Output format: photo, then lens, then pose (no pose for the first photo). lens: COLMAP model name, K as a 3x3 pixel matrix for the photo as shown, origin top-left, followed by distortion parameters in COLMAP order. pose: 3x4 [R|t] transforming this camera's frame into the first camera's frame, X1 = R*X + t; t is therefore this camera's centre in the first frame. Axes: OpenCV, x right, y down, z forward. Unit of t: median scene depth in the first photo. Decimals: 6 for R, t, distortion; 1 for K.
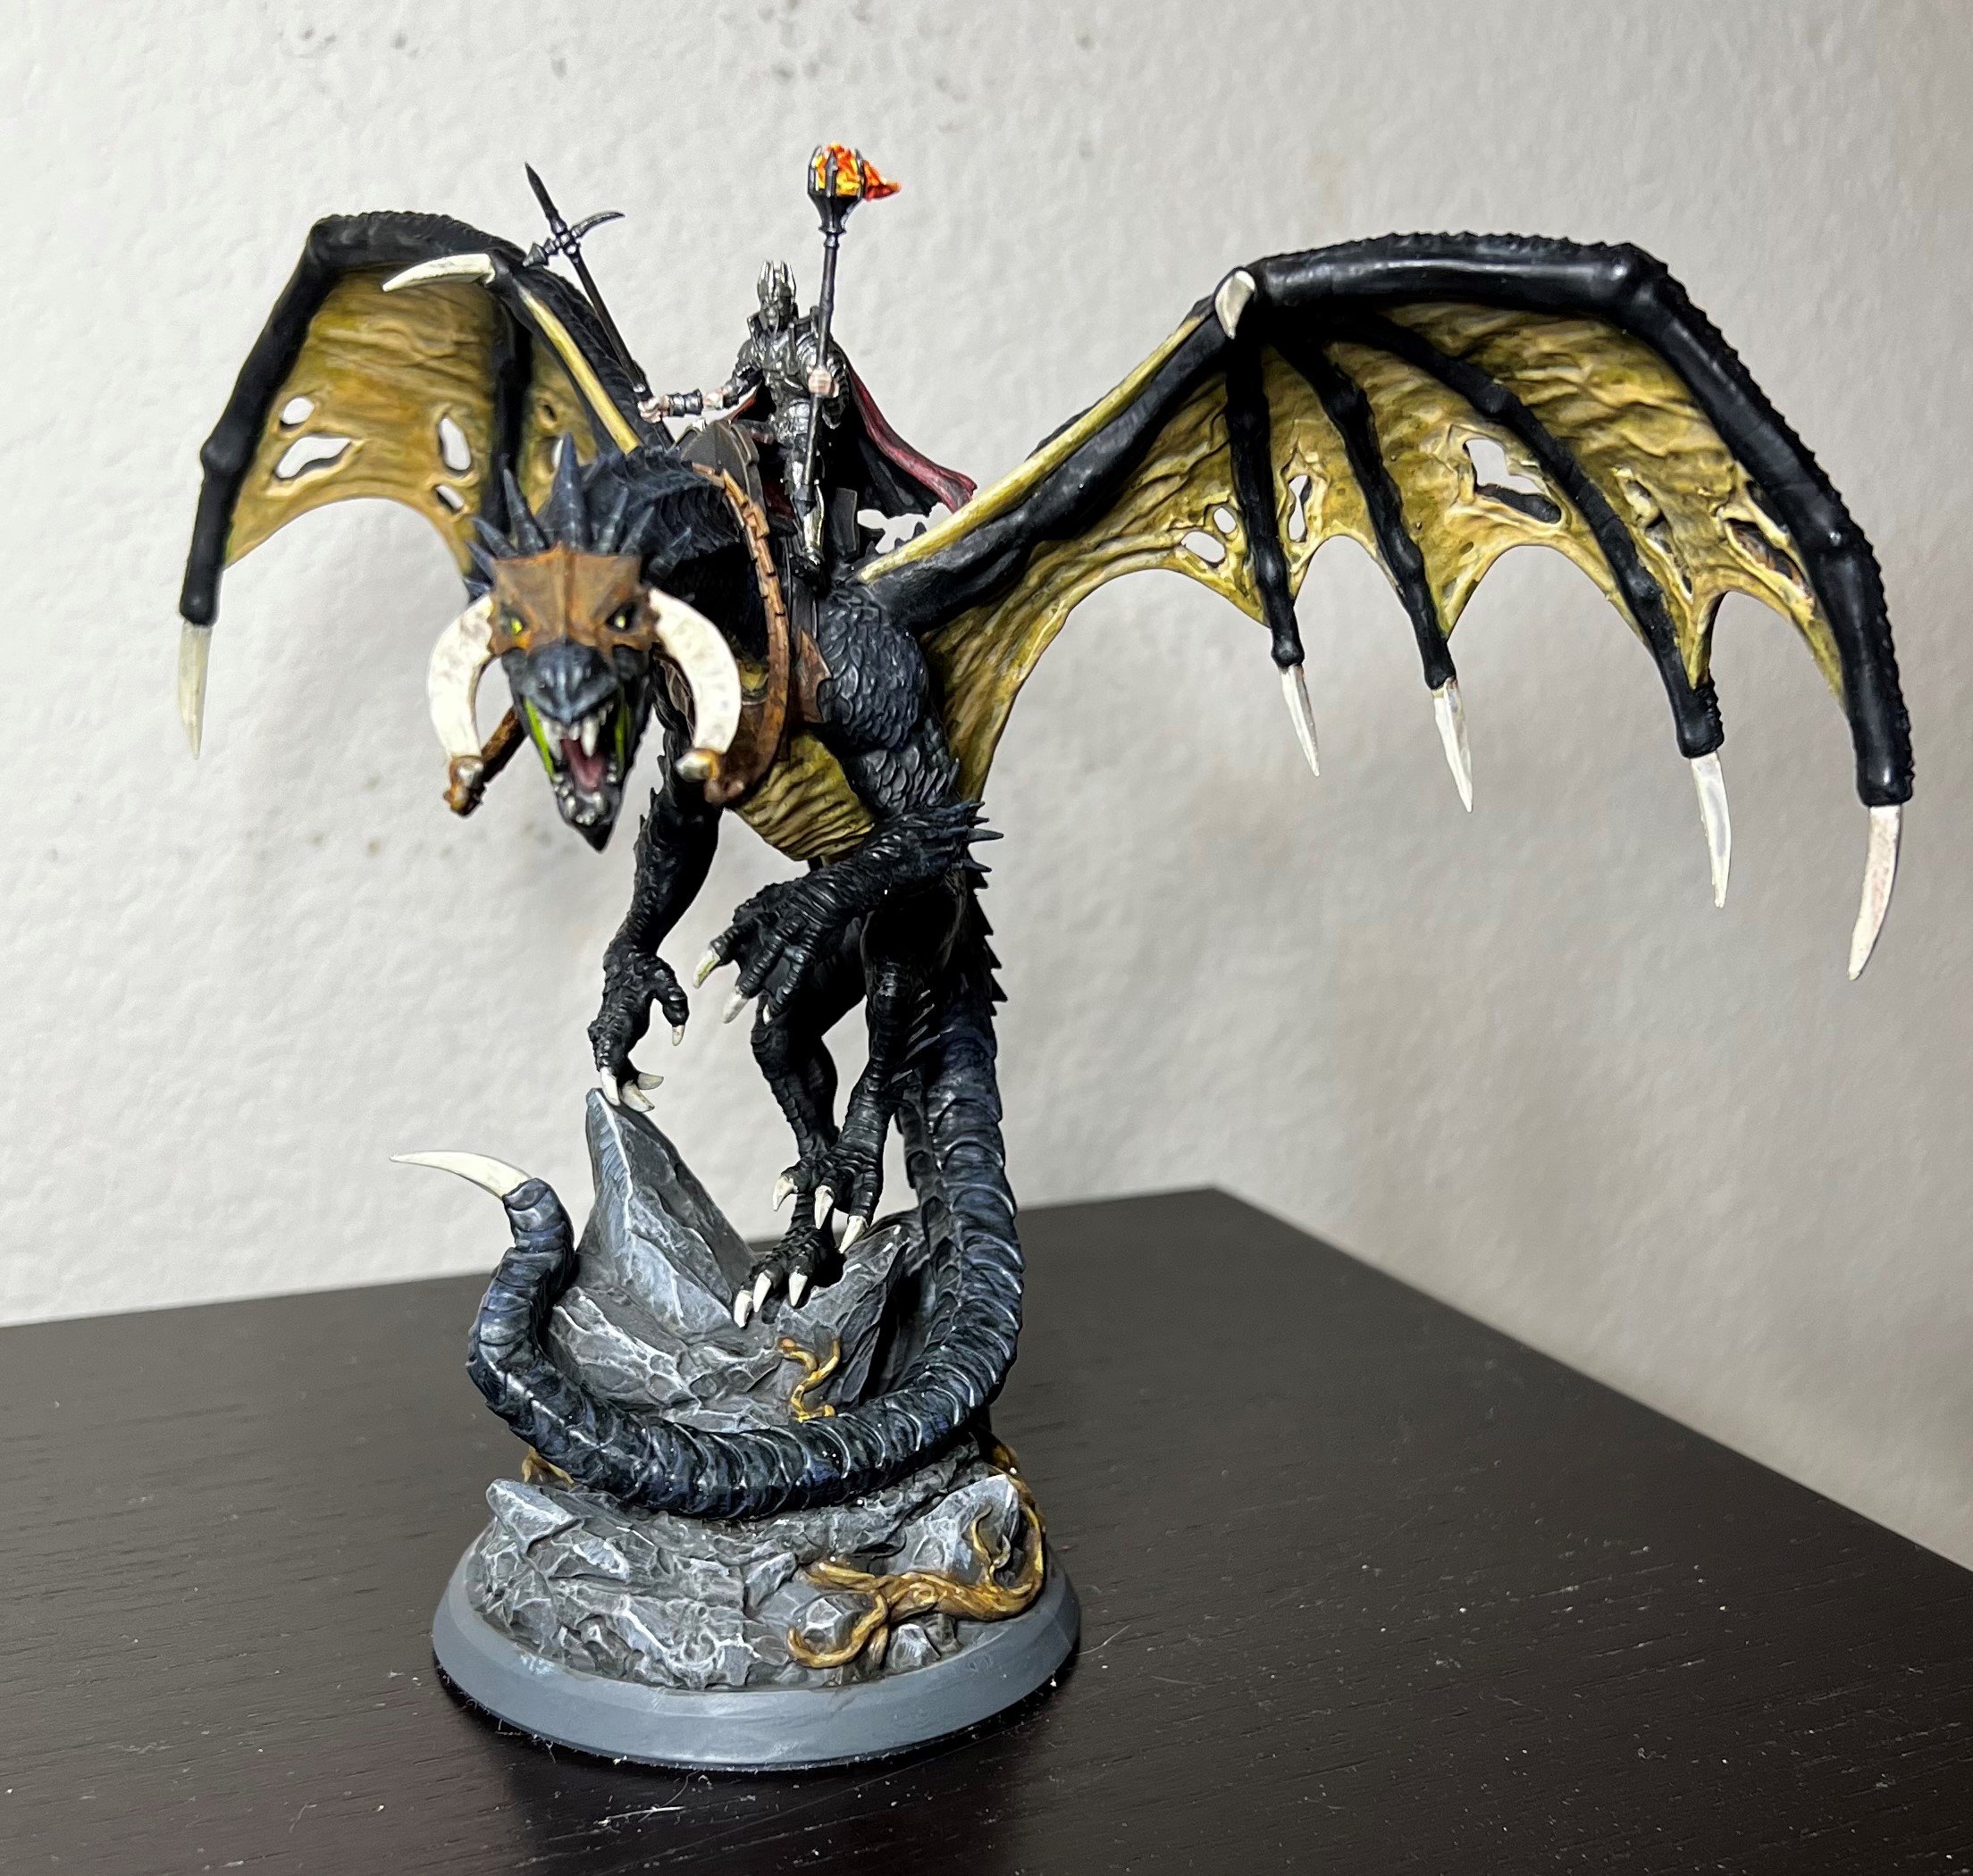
lens RADIAL K [[2162.0, 0, 988.7], [0, 2162.0, 939.1], [0, 0, 1]] dist [0.003710, 0.000000]
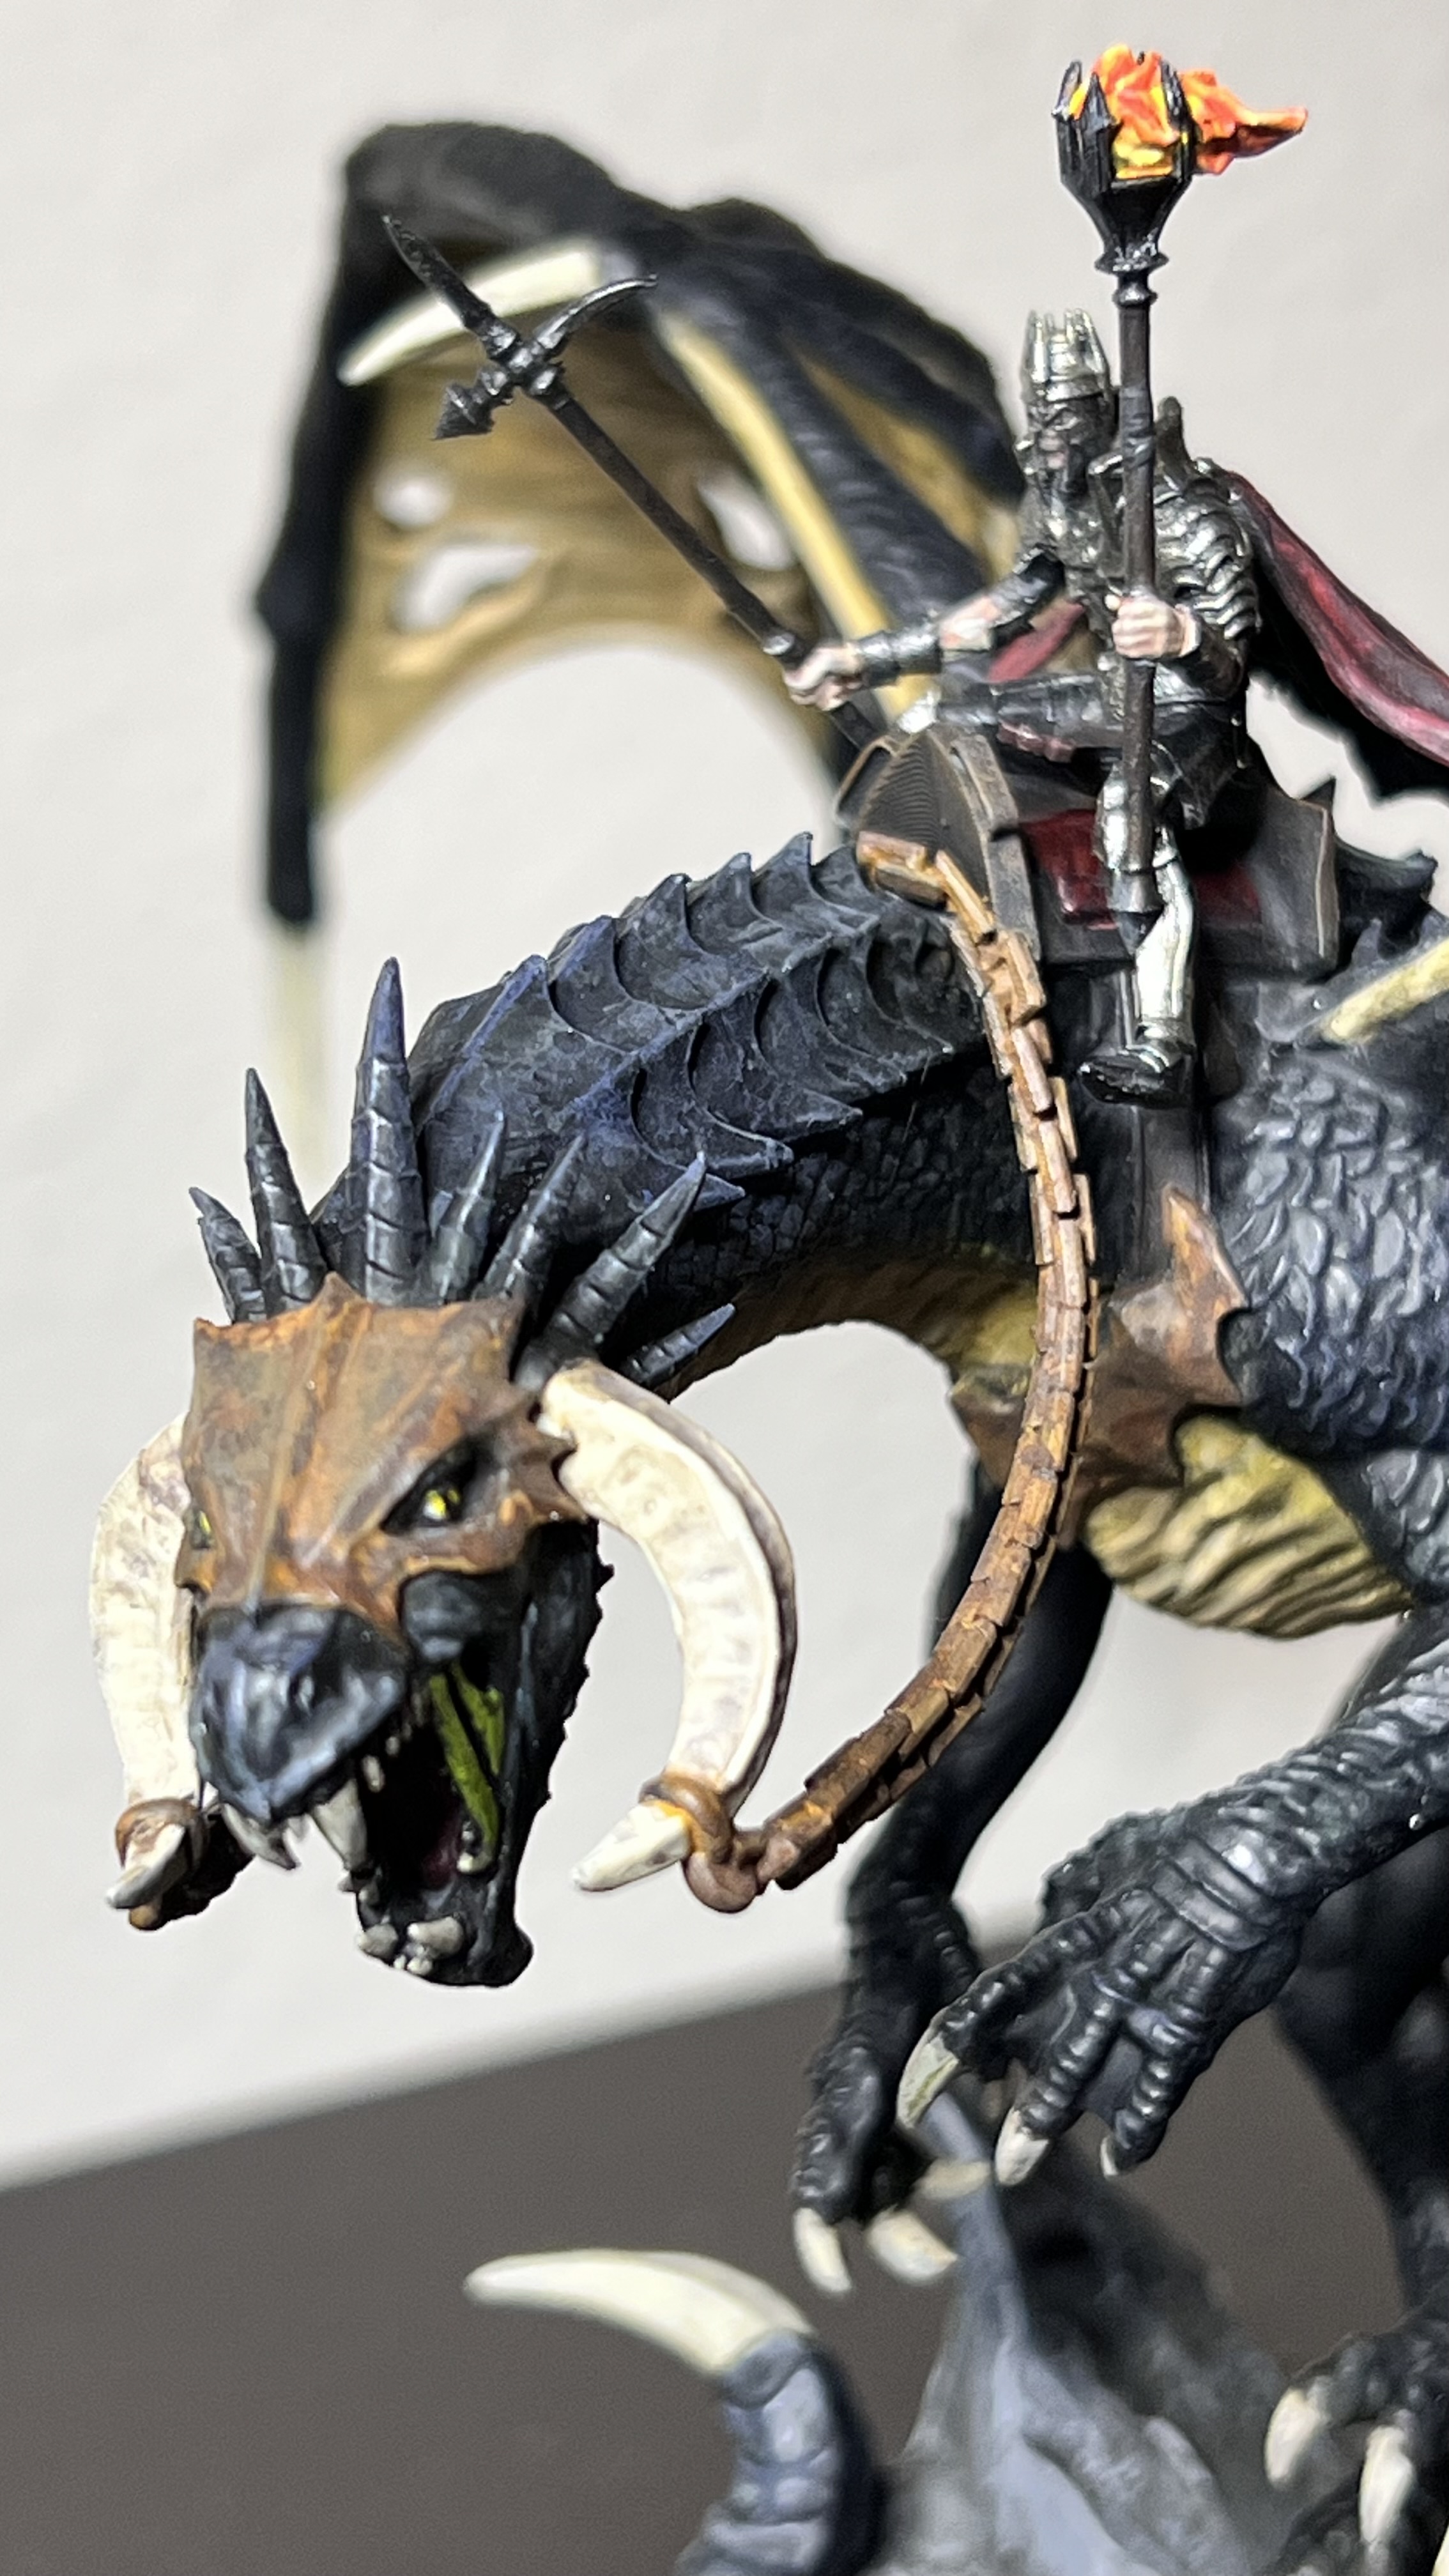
lens RADIAL K [[4246.4, 0, 722.1], [0, 4246.4, 1287.5], [0, 0, 1]] dist [0.224860, 0.000000]
pose [[0.938415, -0.045467, -0.342505, 0.117120], [0.056063, 0.998204, 0.021094, -0.153899], [0.340931, -0.038997, 0.939279, 0.209708]]
